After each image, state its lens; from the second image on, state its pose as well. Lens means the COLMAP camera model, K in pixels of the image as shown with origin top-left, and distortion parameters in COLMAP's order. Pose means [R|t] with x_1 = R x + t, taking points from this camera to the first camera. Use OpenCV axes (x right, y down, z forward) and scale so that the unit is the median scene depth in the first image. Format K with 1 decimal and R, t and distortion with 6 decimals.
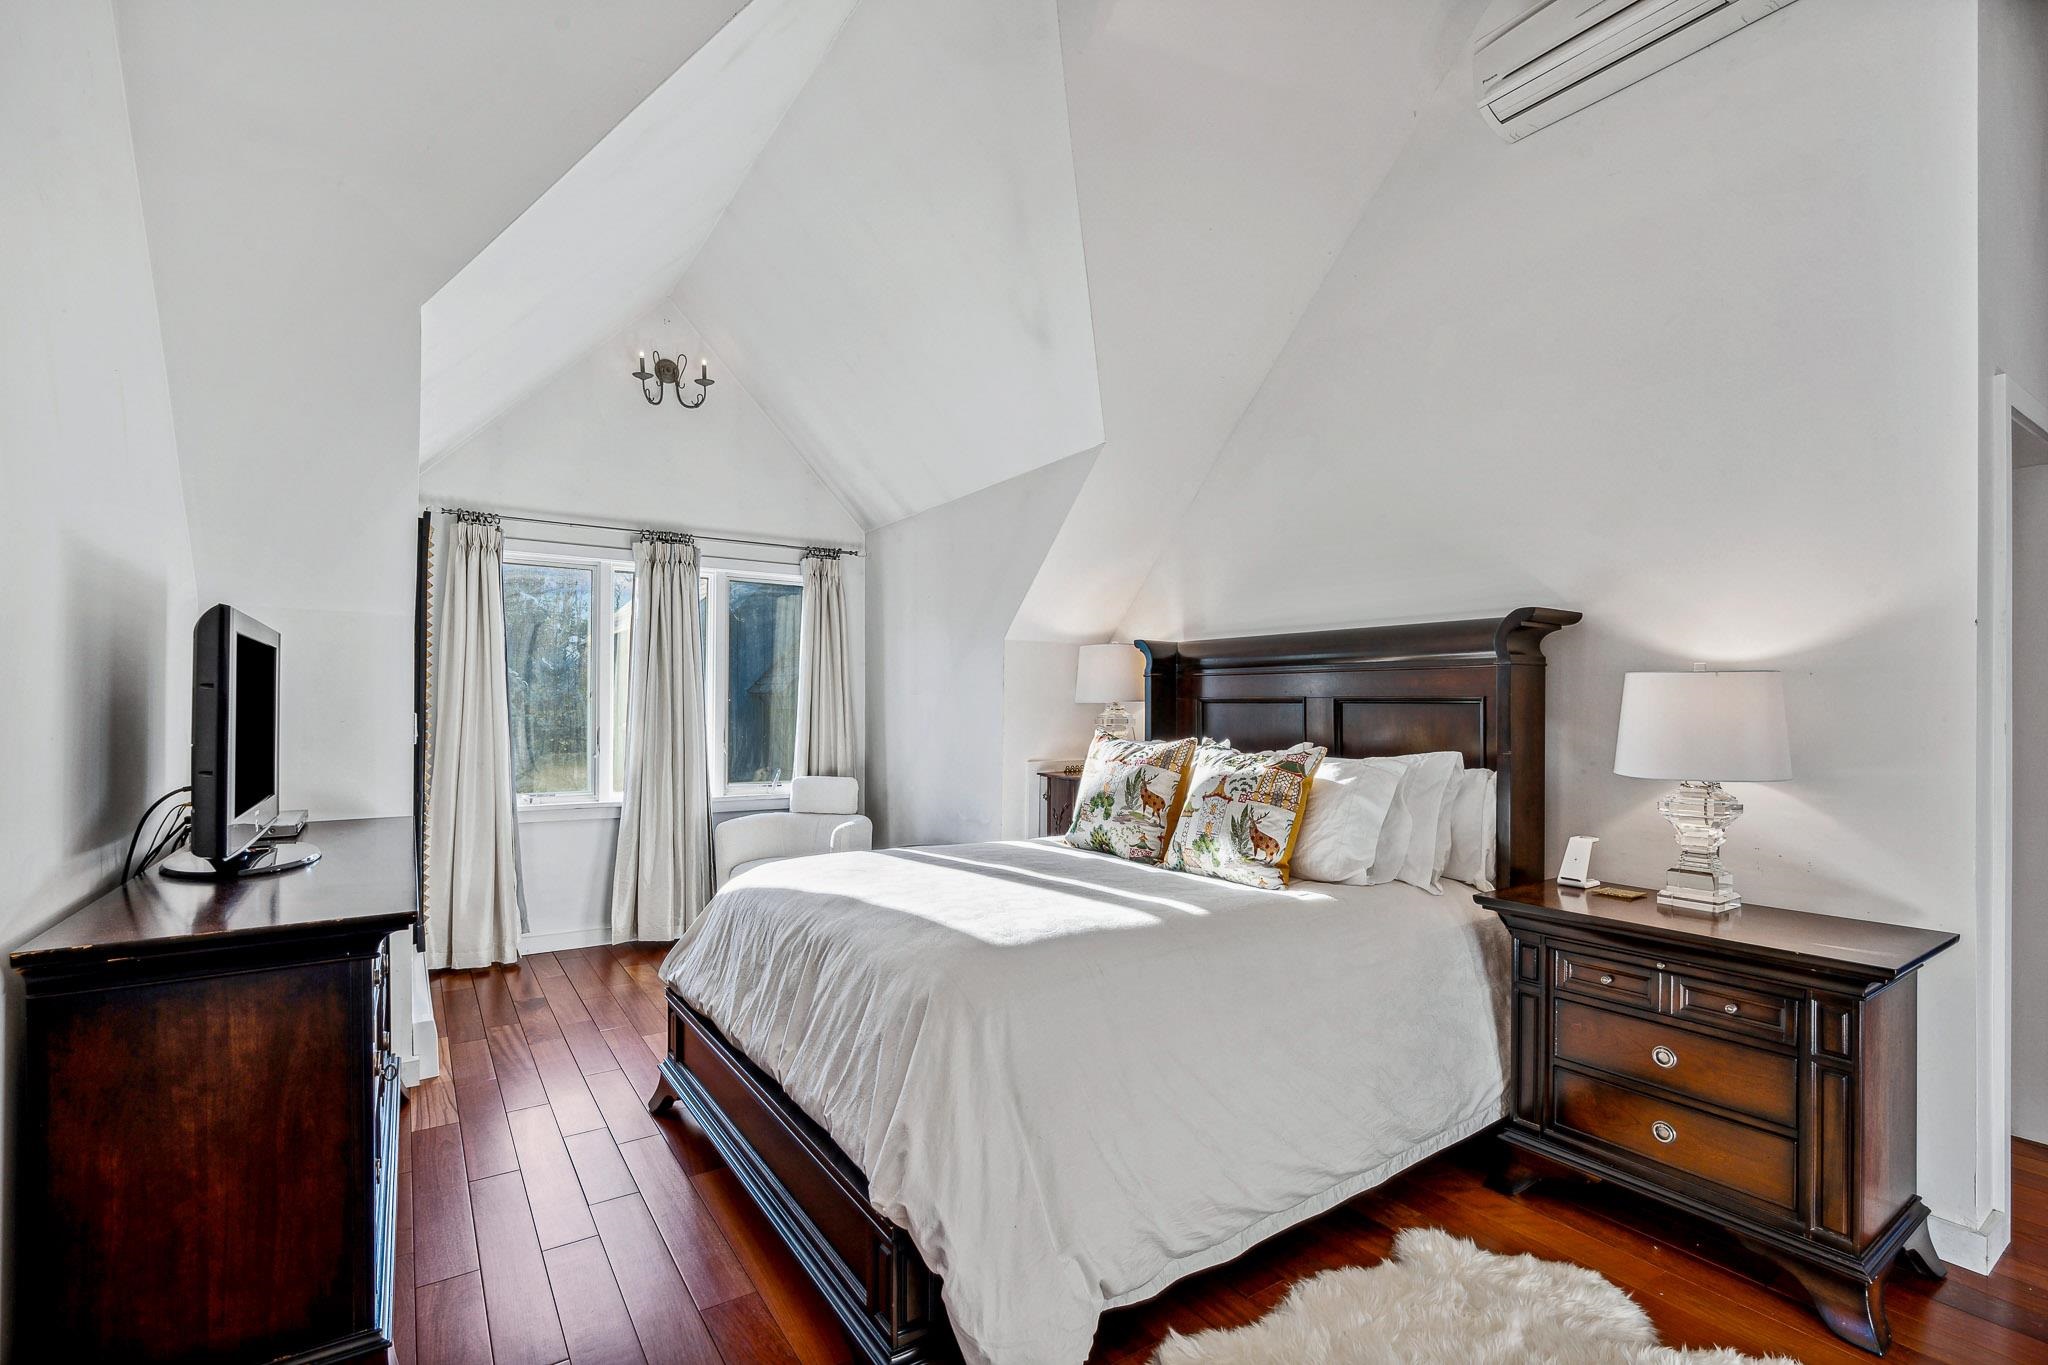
lens RADIAL K [[916.5, 0, 1028.0], [0, 916.5, 693.8], [0, 0, 1]] dist [-0.000130, 0.000169]
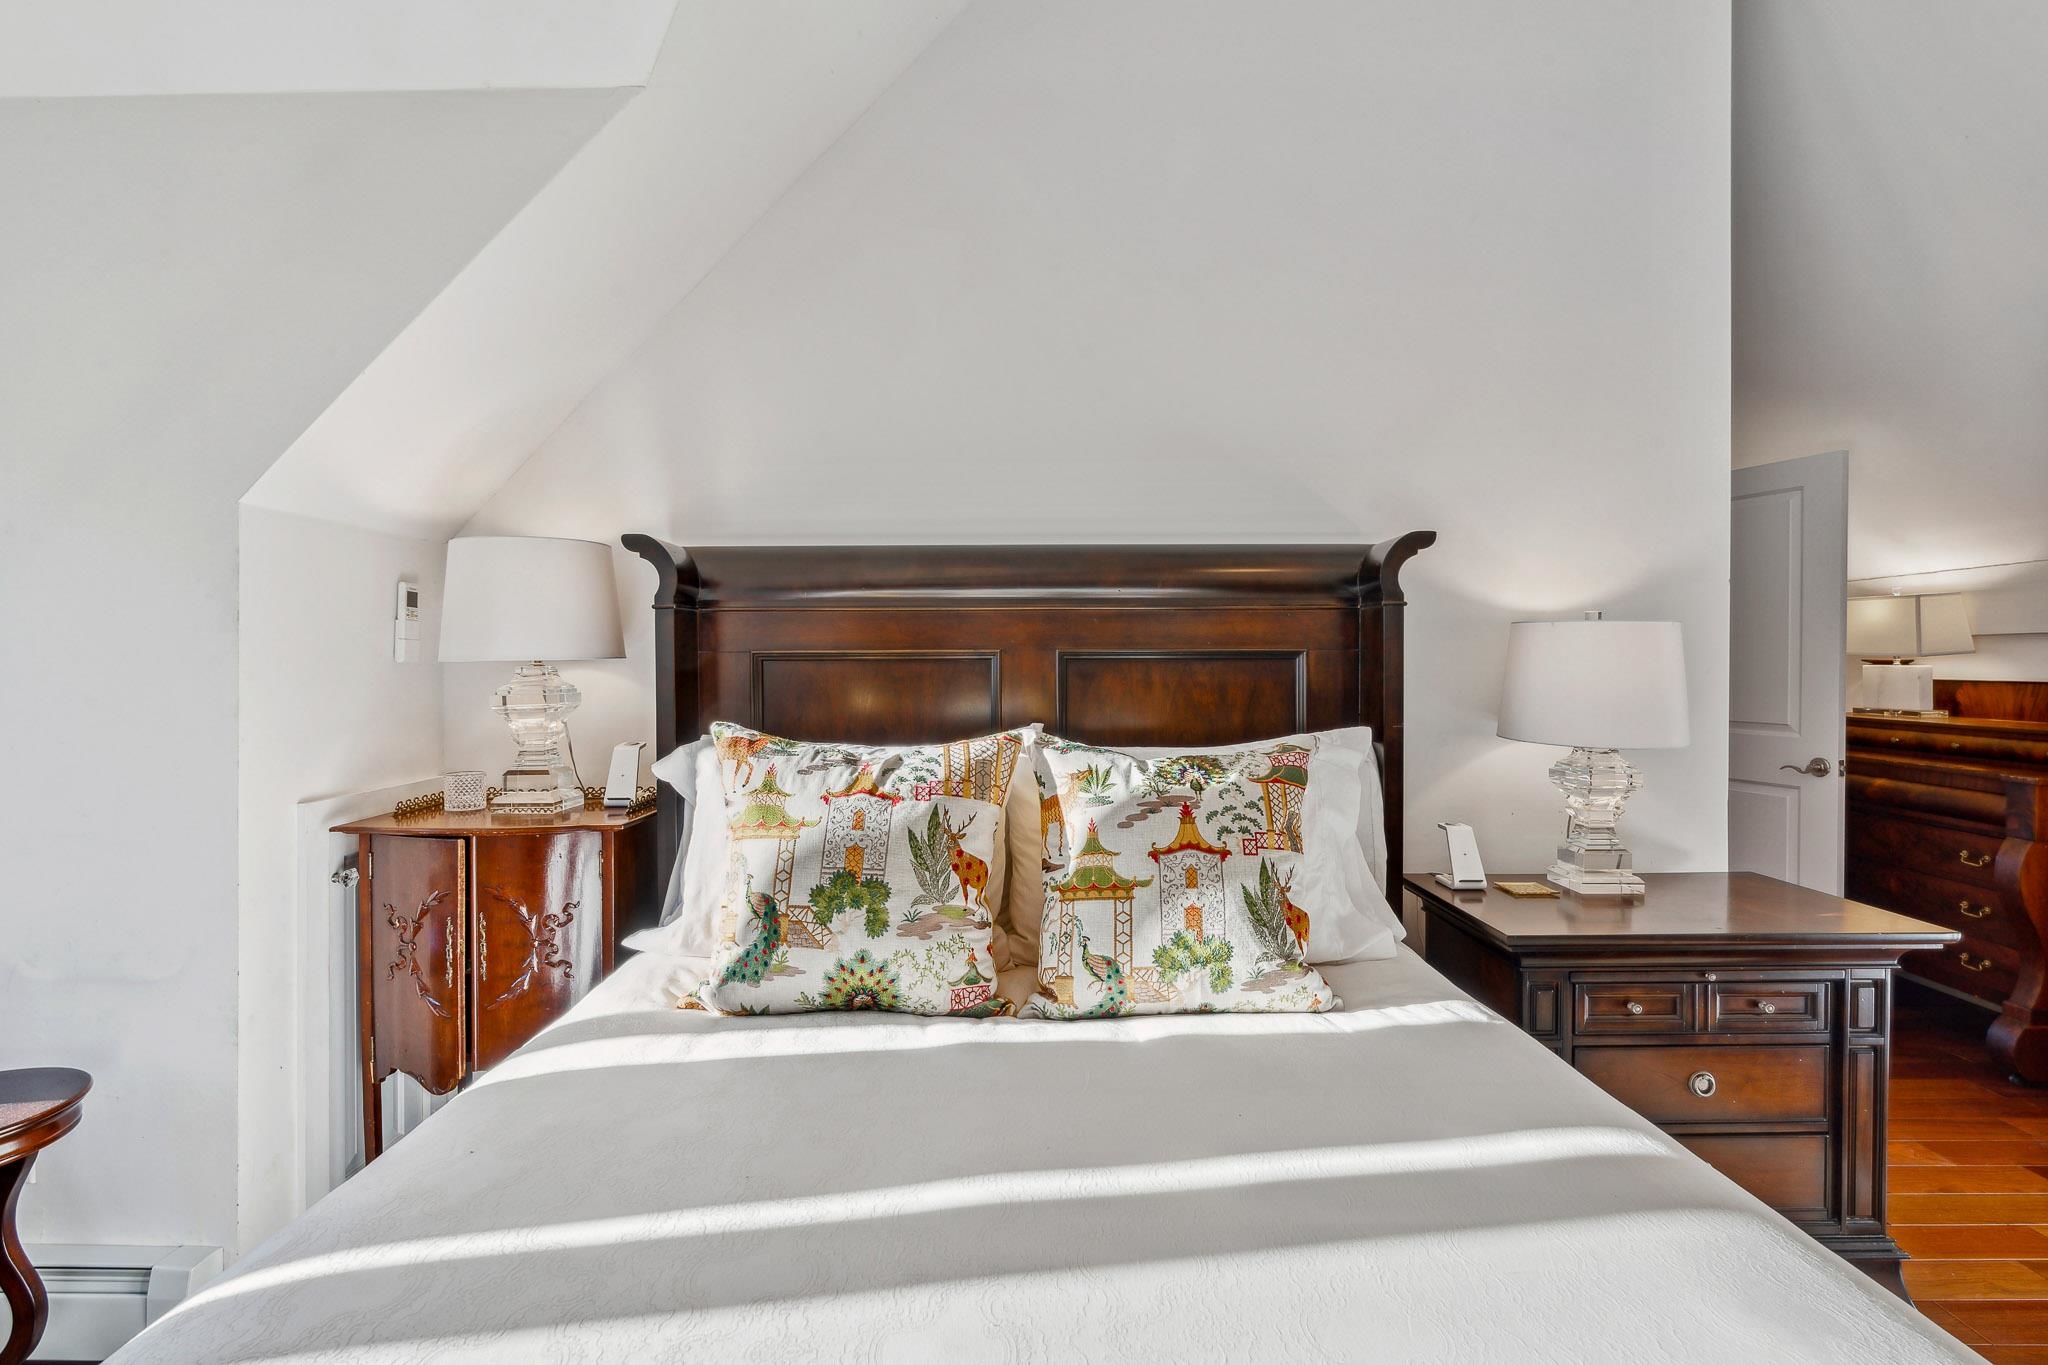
lens RADIAL K [[966.7, 0, 1020.4], [0, 966.7, 663.6], [0, 0, 1]] dist [0.001035, 0.000998]
pose [[0.582376, -0.012765, 0.812819, -0.241591], [-0.002888, 0.999838, 0.017771, 0.001946], [-0.812914, -0.012697, 0.582245, 0.685314]]
